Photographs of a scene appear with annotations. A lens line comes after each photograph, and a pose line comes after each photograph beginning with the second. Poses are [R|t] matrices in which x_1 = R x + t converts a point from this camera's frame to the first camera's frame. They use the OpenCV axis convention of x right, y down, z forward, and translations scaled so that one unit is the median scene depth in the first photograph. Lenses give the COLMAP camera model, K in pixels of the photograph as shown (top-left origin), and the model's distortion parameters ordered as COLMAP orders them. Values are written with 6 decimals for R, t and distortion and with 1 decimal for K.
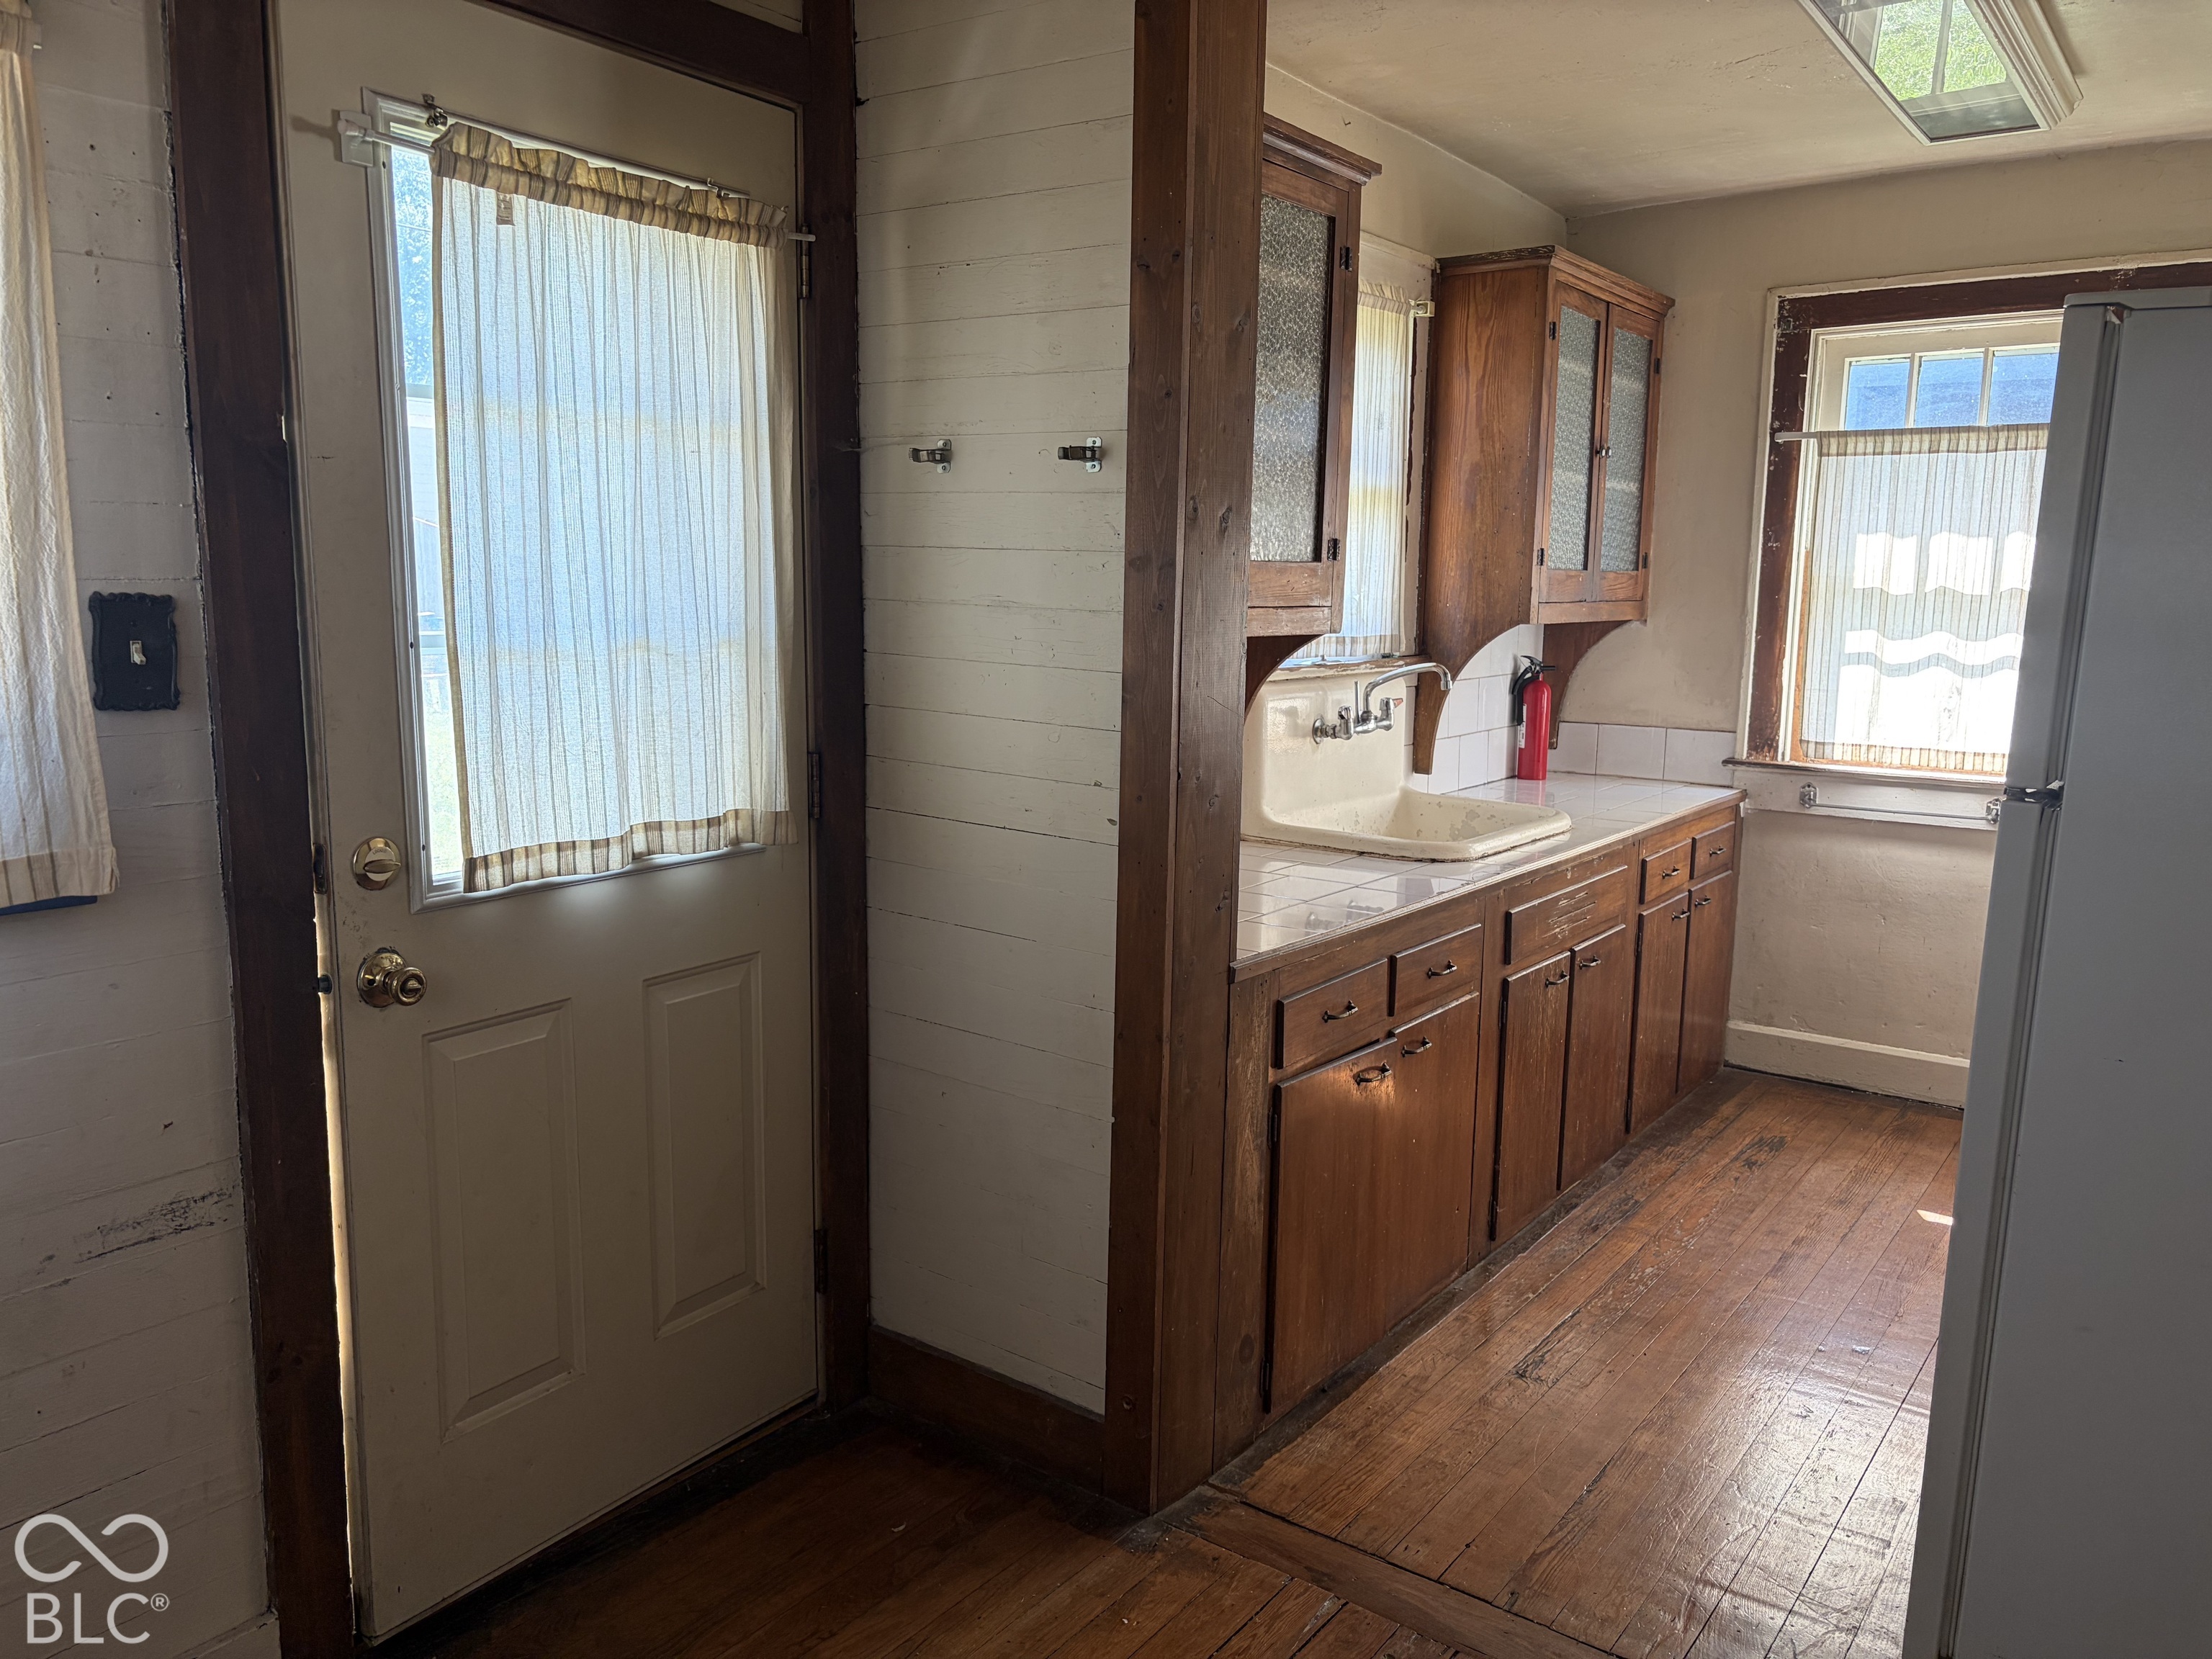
lens RADIAL K [[1668.7, 0, 1106.4], [0, 1668.7, 830.3], [0, 0, 1]] dist [0.047784, -0.051534]
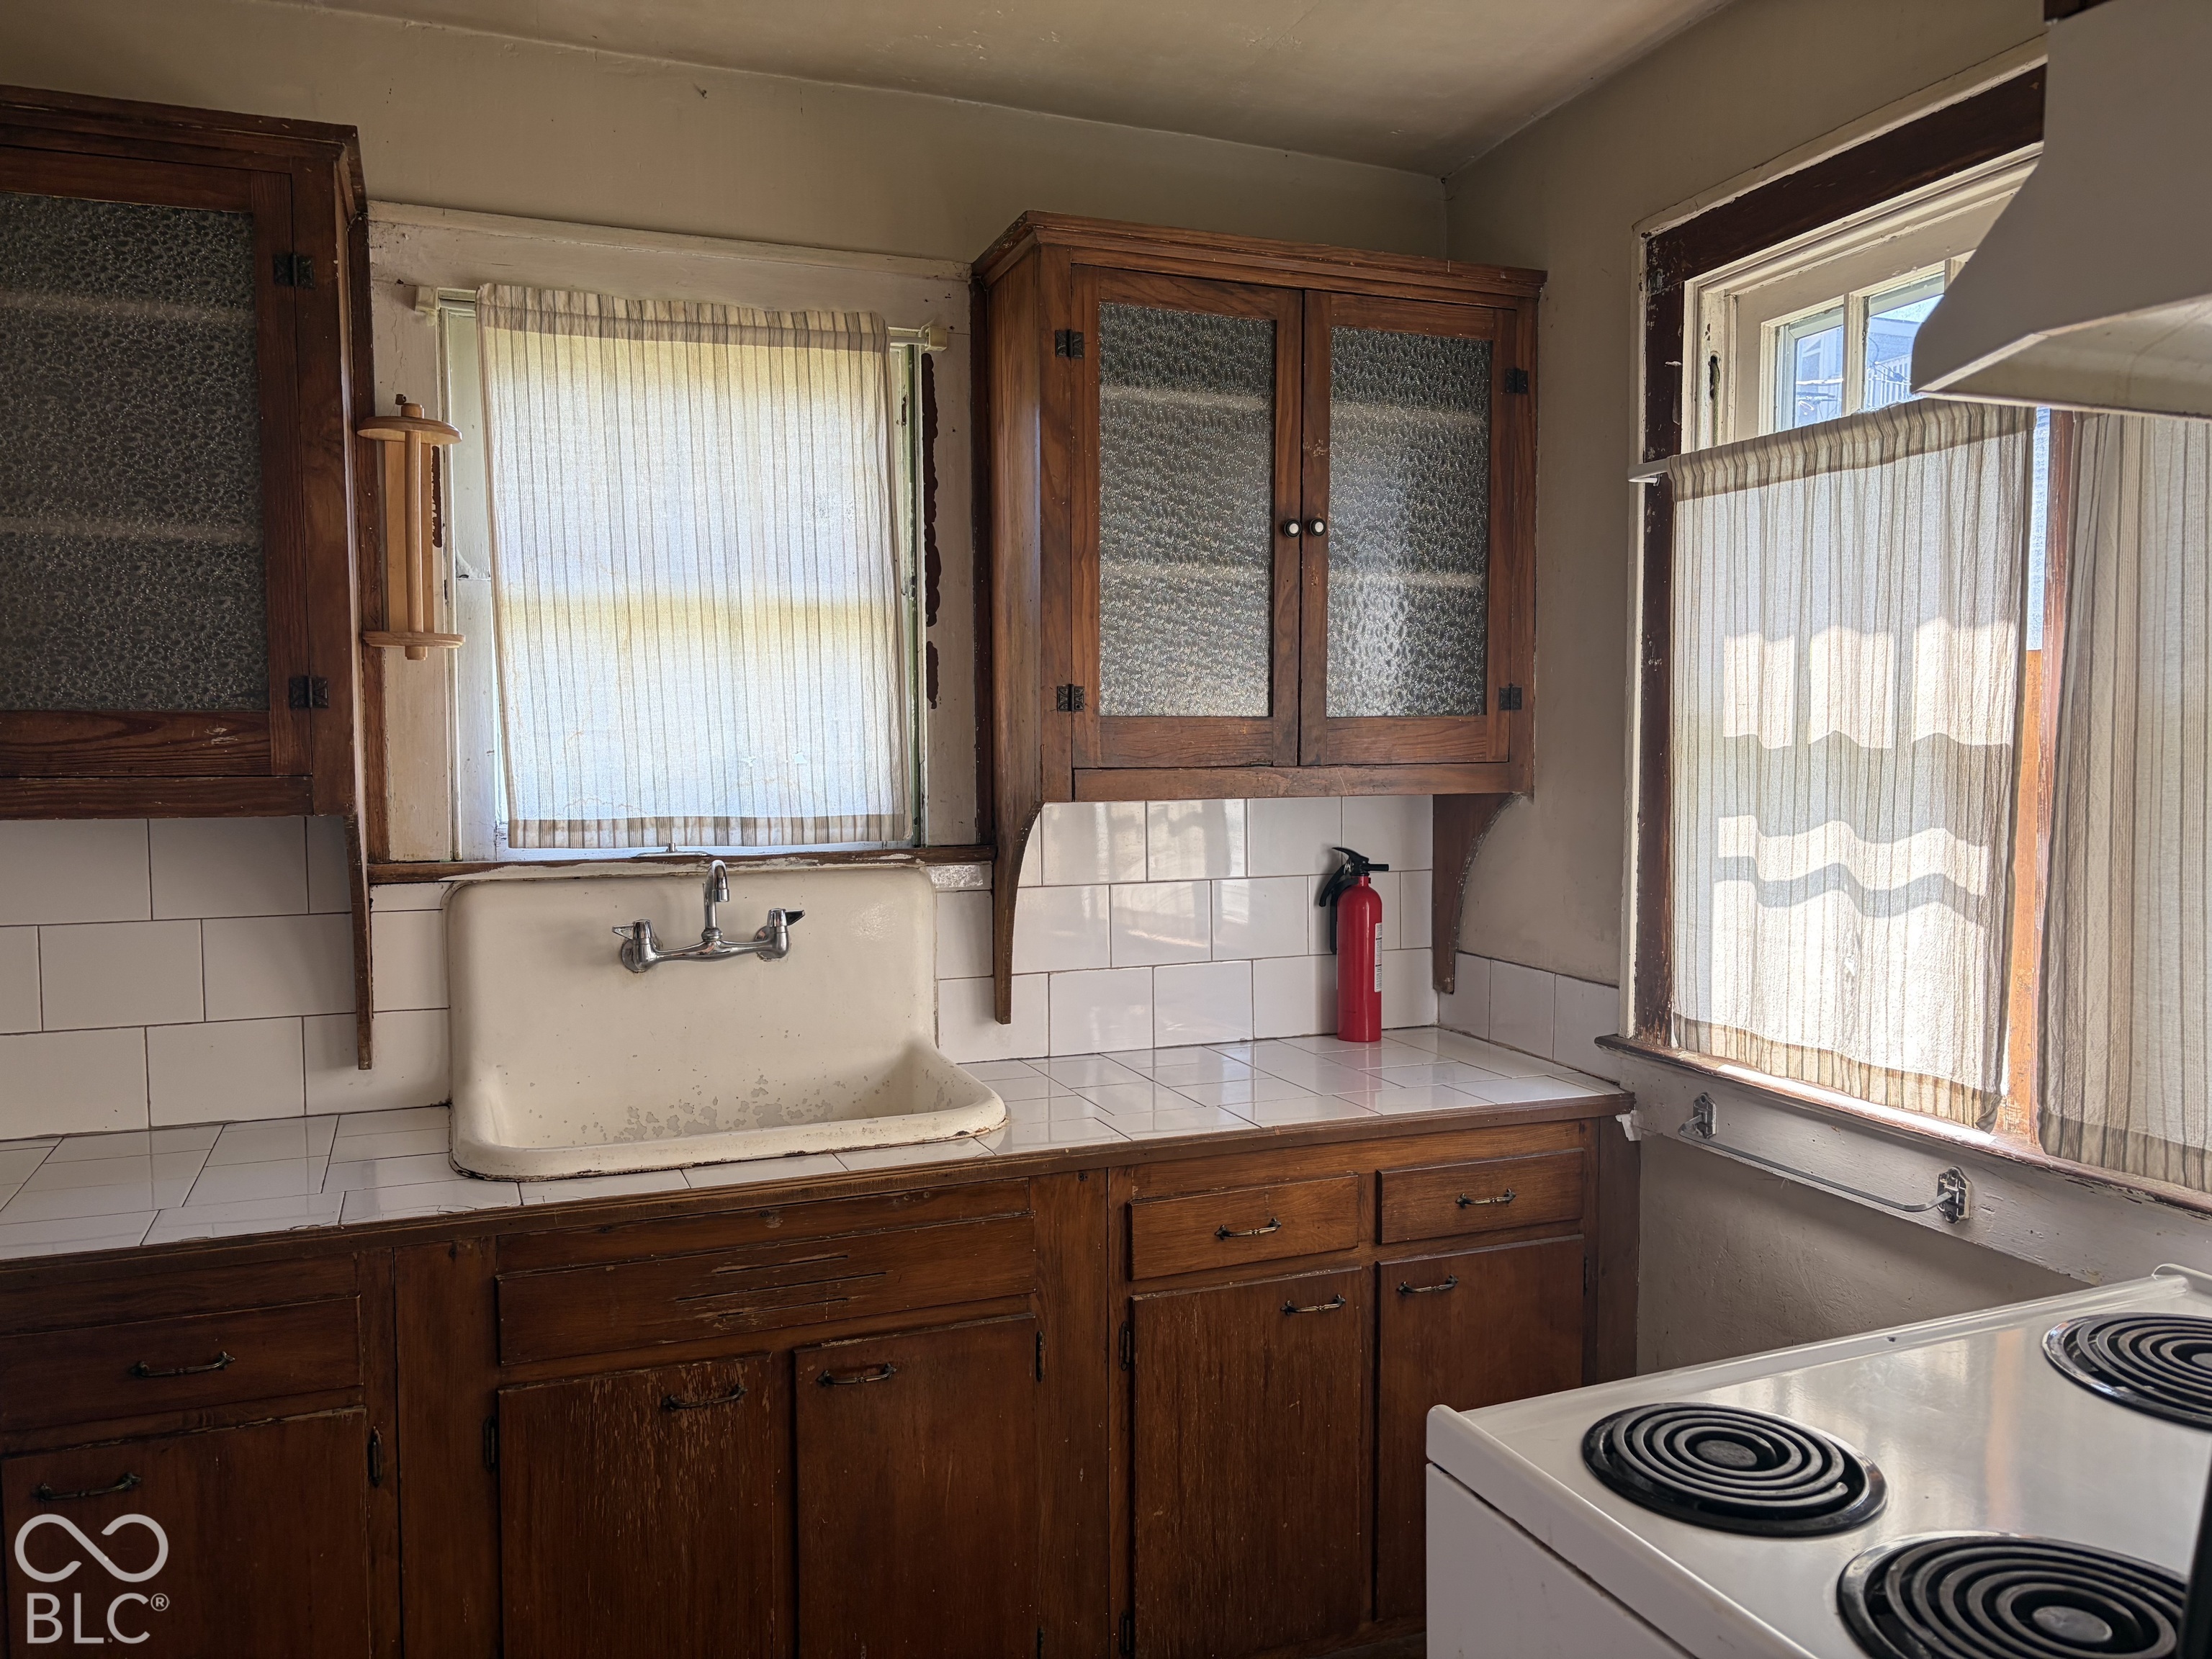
lens RADIAL K [[1668.7, 0, 1107.1], [0, 1668.7, 832.3], [0, 0, 1]] dist [0.047784, -0.051534]
pose [[0.839970, 0.016611, -0.542378, 0.575429], [-0.066511, 0.995146, -0.072527, -0.062801], [0.538541, 0.096995, 0.836998, 0.454609]]
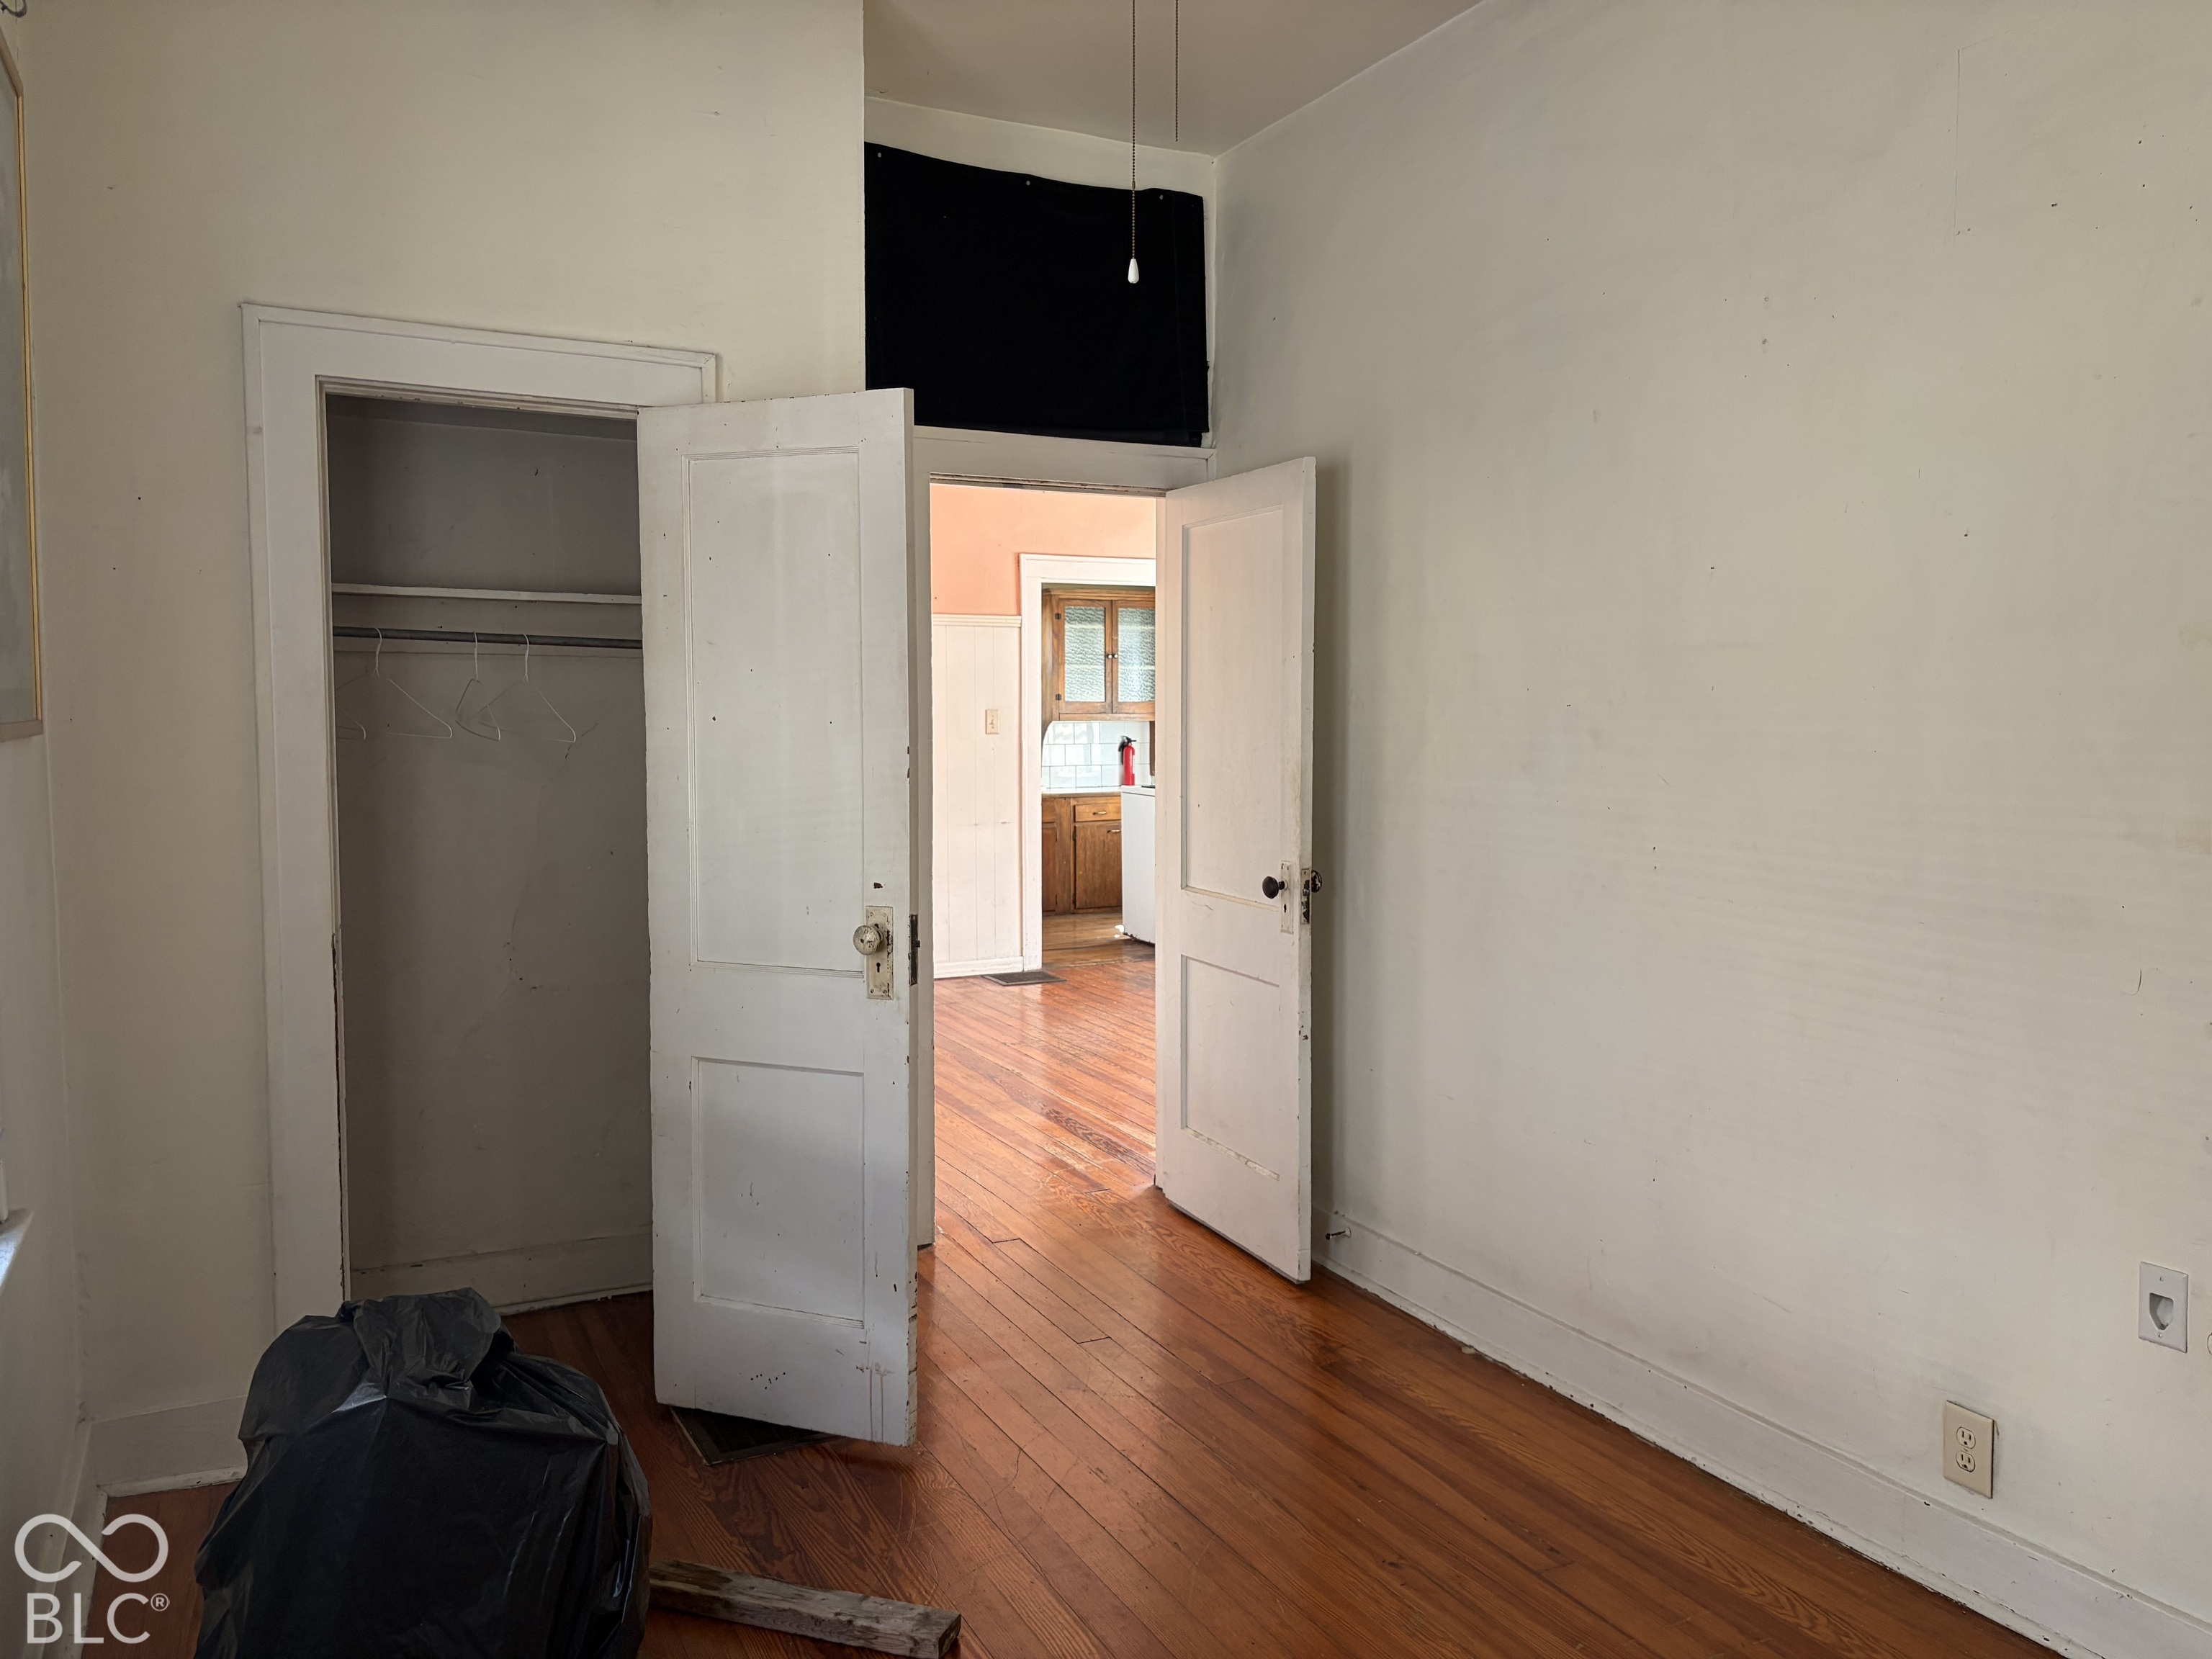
lens RADIAL K [[1668.7, 0, 1112.3], [0, 1668.7, 812.7], [0, 0, 1]] dist [0.047784, -0.051534]
pose [[0.885704, 0.014929, -0.464011, 1.503638], [-0.055914, 0.995638, -0.074695, 0.210170], [0.460872, 0.092102, 0.882675, -1.262361]]
